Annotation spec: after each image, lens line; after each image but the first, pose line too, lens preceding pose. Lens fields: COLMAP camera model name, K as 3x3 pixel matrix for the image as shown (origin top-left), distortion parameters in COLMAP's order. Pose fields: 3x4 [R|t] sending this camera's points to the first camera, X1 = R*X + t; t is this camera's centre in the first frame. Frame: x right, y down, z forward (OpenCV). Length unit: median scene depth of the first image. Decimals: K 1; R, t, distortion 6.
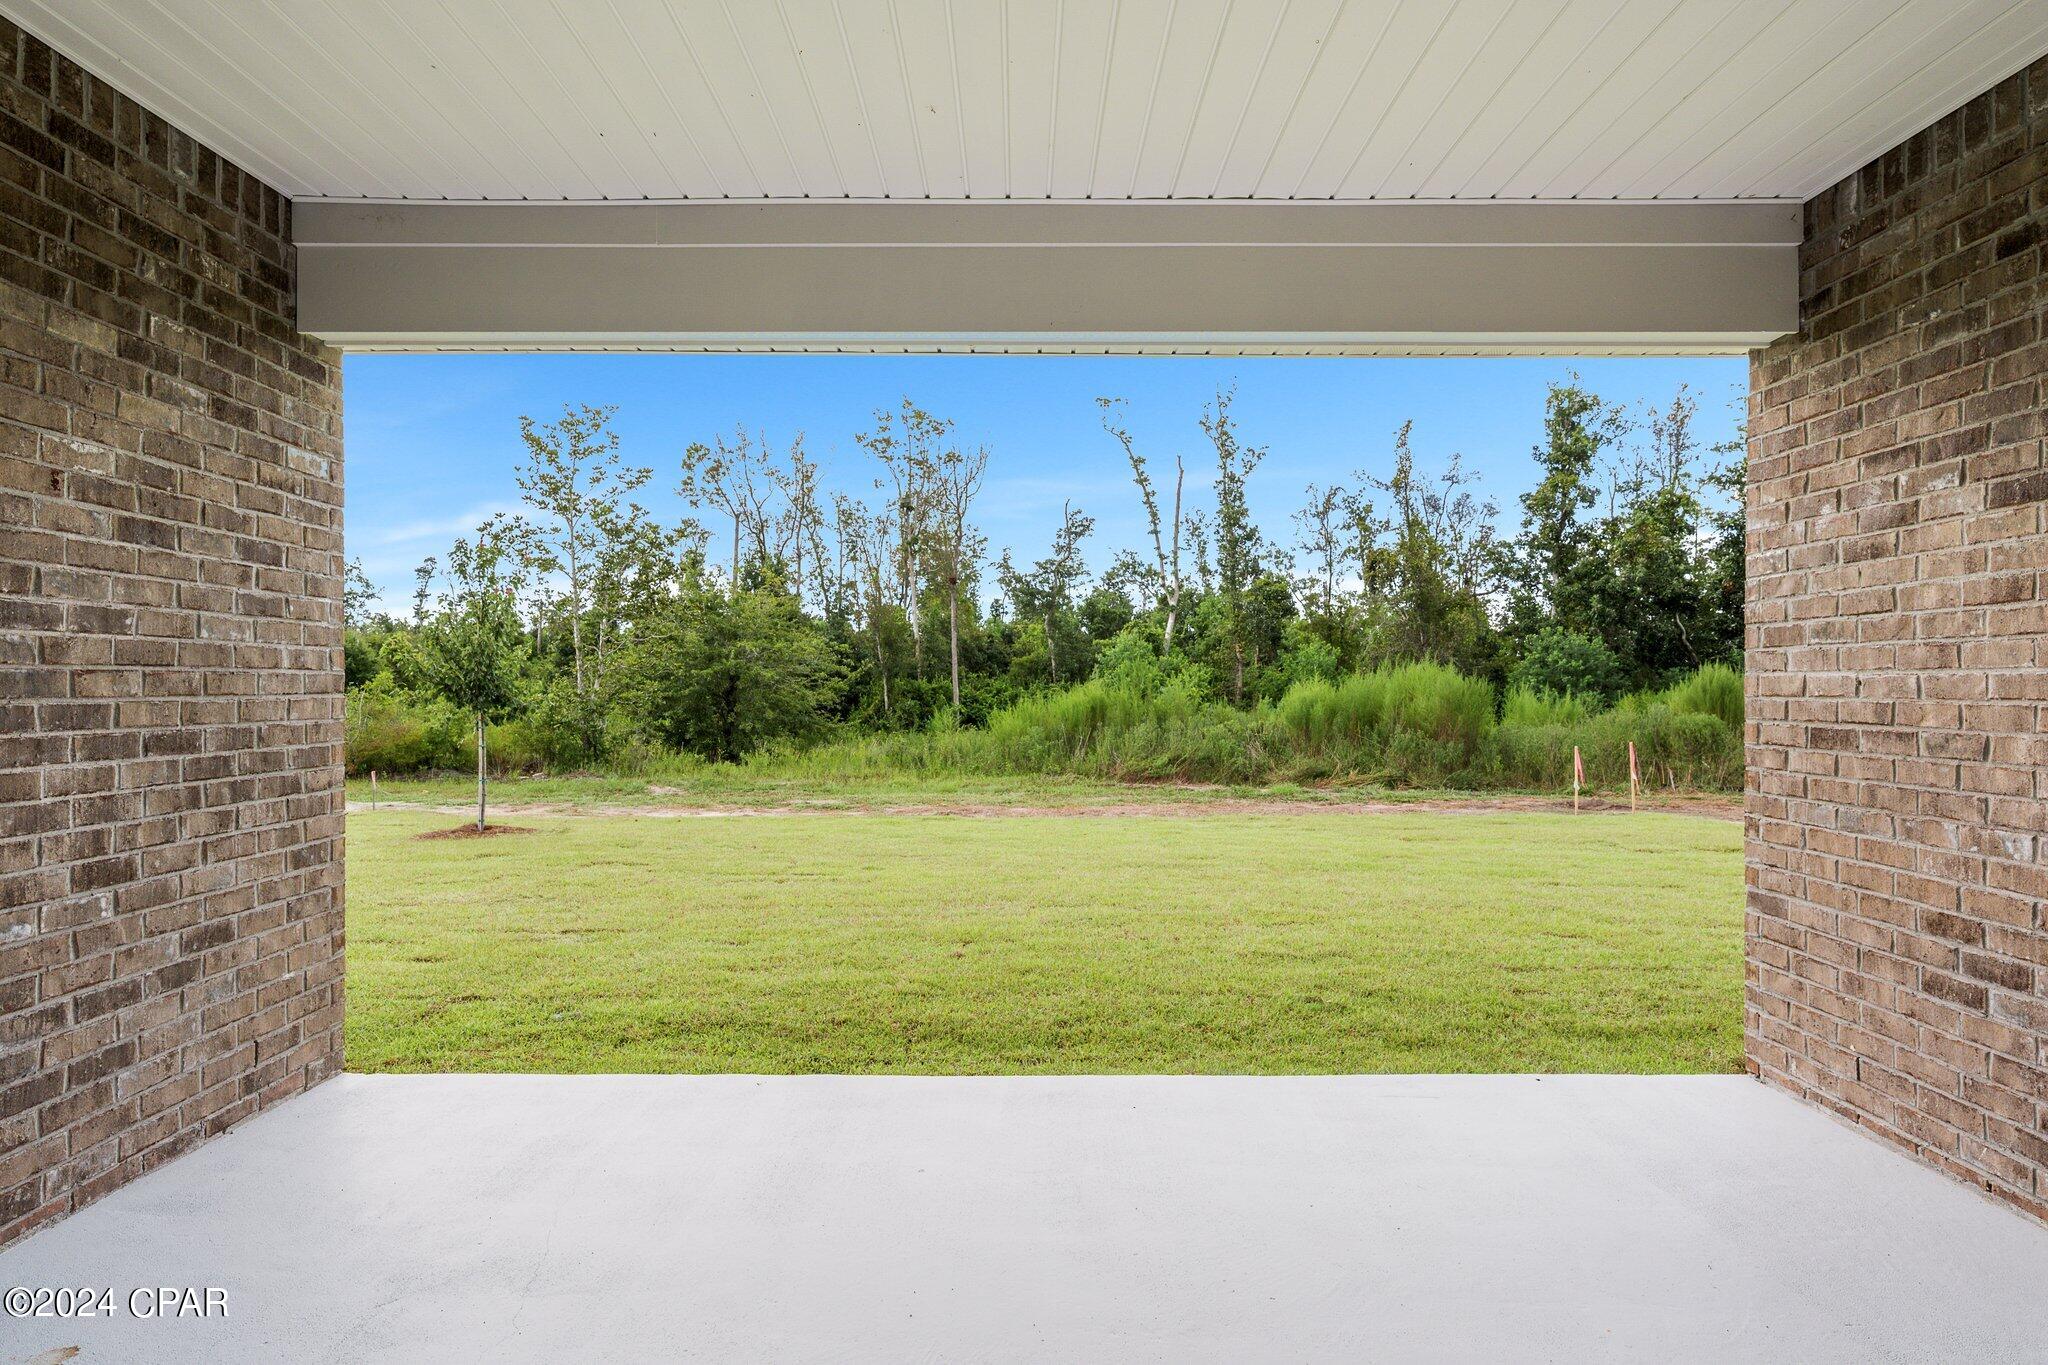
lens RADIAL K [[1001.7, 0, 1020.1], [0, 1001.7, 679.6], [0, 0, 1]] dist [-0.000548, -0.000119]
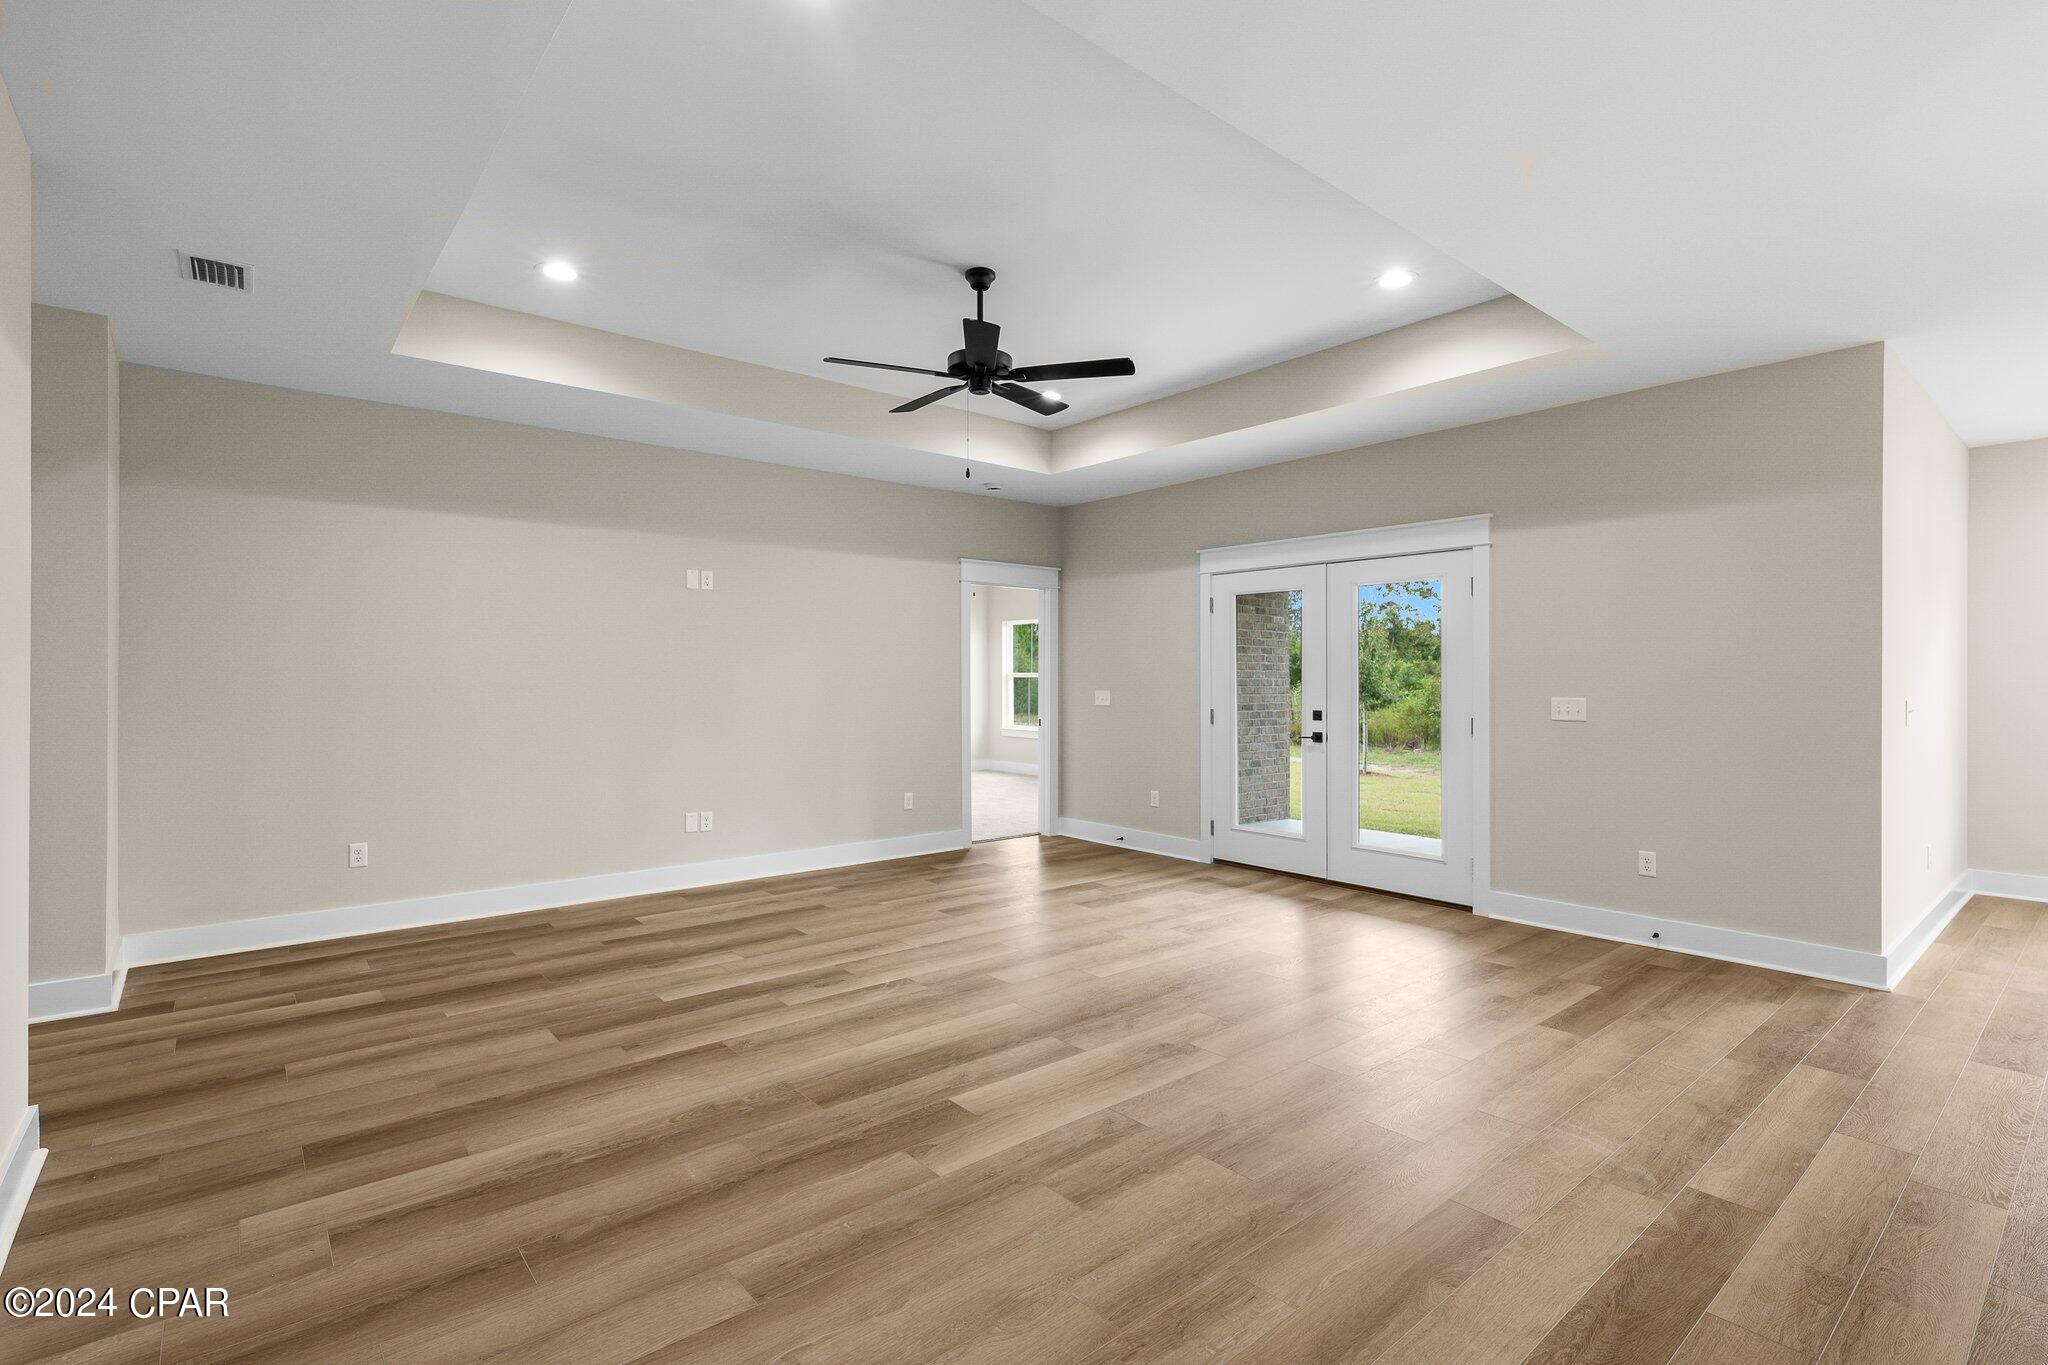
lens RADIAL K [[950.3, 0, 1027.4], [0, 950.3, 677.6], [0, 0, 1]] dist [-0.003165, -0.000103]
pose [[0.644274, -0.001817, -0.764793, 1.075162], [0.003785, 0.999993, 0.000812, -0.042345], [0.764786, -0.003418, 0.644276, -1.546534]]
